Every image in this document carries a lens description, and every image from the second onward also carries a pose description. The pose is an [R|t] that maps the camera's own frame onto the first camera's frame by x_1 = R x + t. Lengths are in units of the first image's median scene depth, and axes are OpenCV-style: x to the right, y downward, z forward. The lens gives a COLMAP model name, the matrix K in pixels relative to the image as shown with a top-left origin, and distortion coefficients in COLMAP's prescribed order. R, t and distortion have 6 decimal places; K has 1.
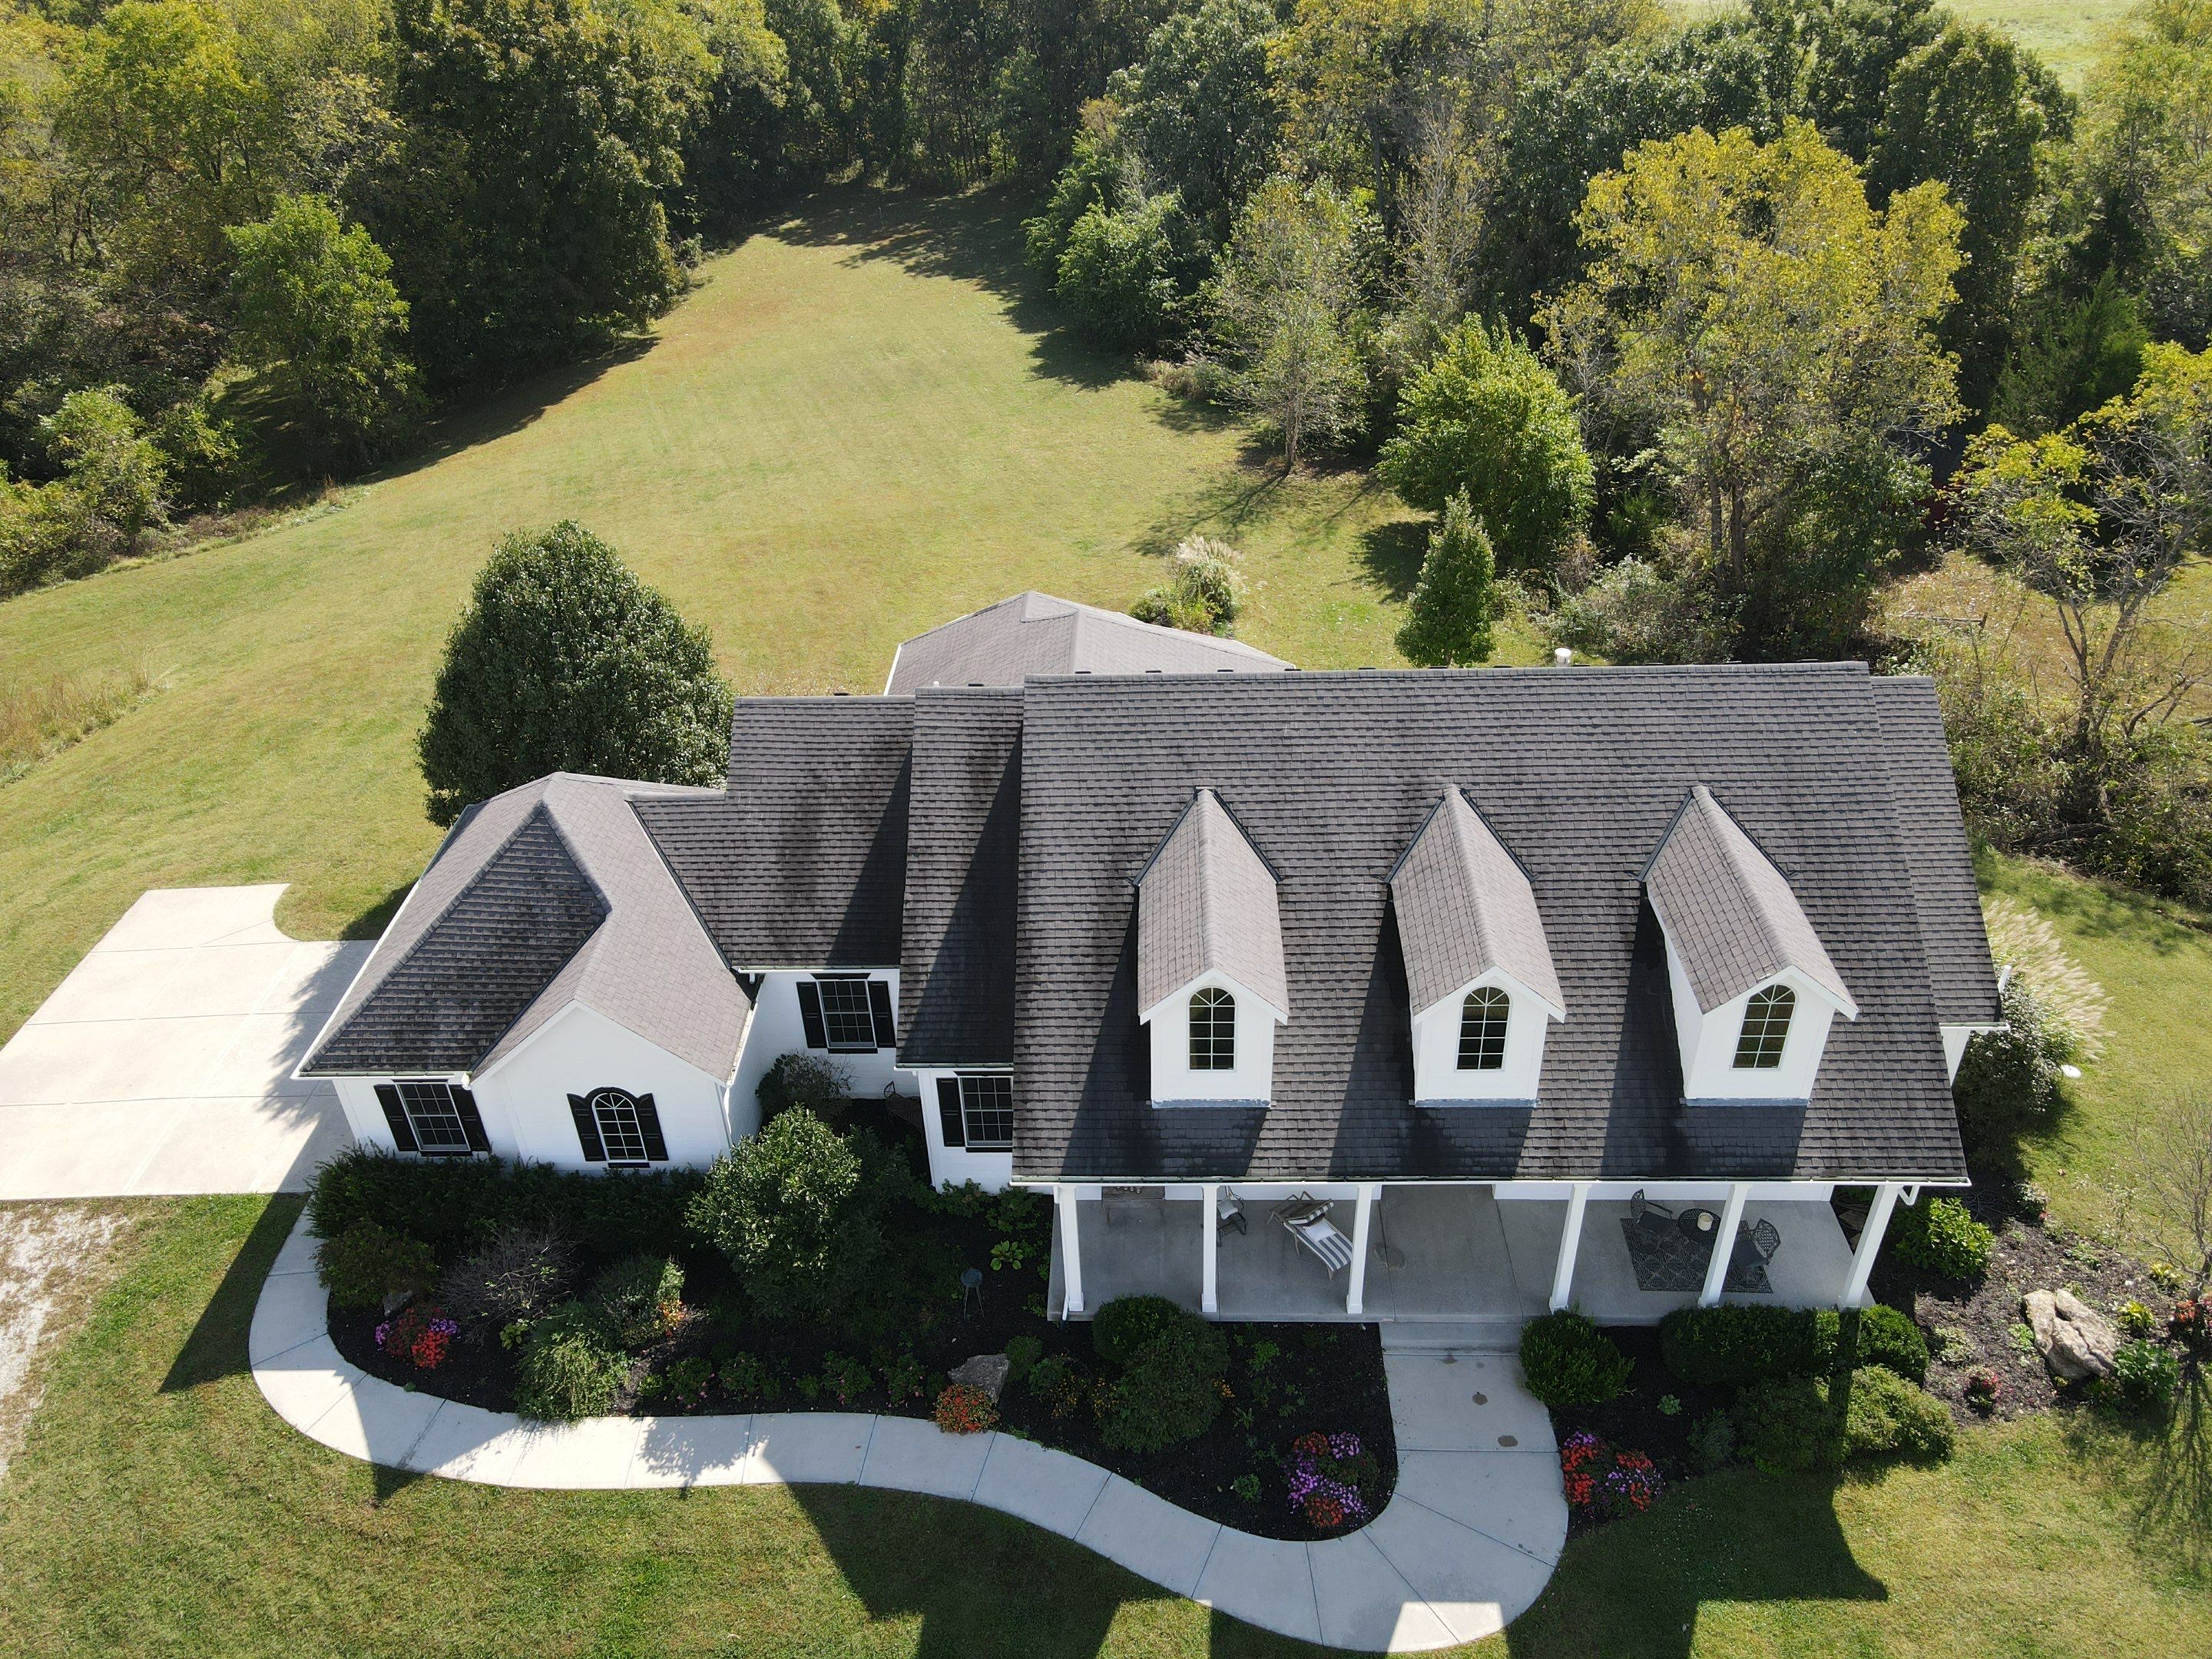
lens RADIAL K [[1621.8, 0, 1102.4], [0, 1621.8, 837.2], [0, 0, 1]] dist [0.010534, 0.009156]
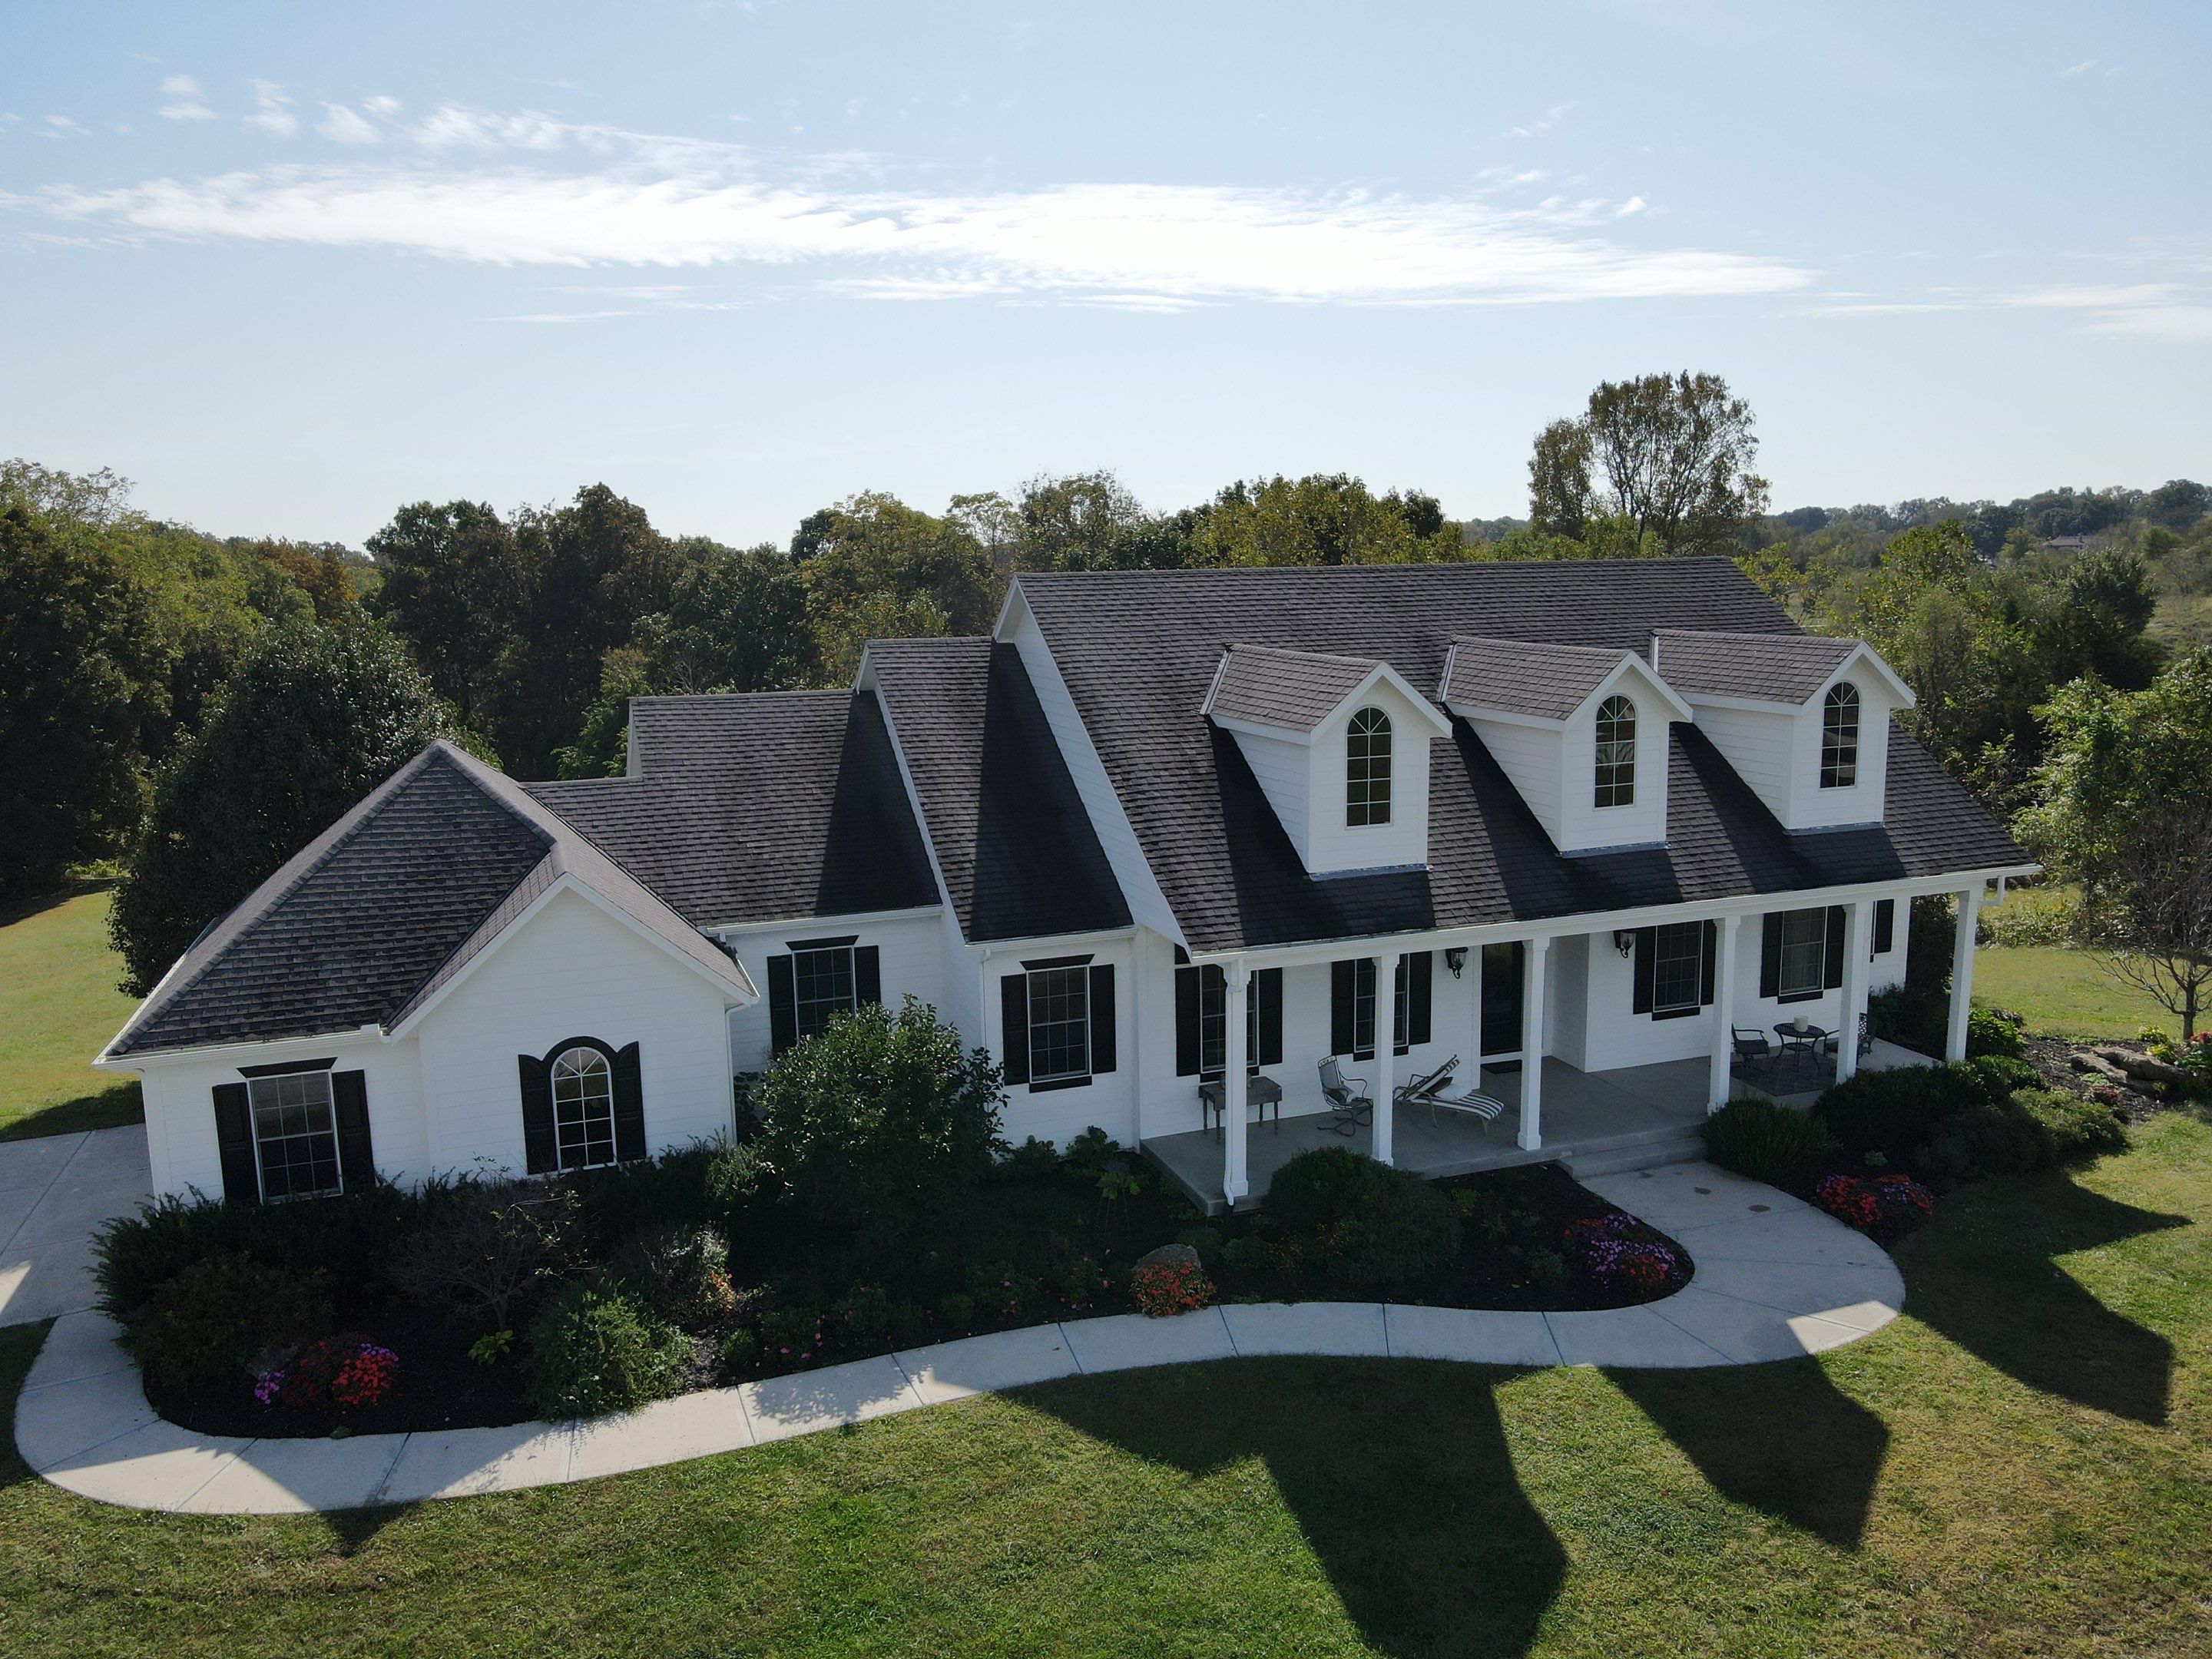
lens RADIAL K [[1621.8, 0, 1102.4], [0, 1621.8, 837.2], [0, 0, 1]] dist [0.010534, 0.009156]
pose [[0.930025, -0.047384, 0.364429, -0.362912], [0.196500, 0.902107, -0.384175, 0.424030], [-0.310550, 0.428902, 0.848293, 0.256181]]
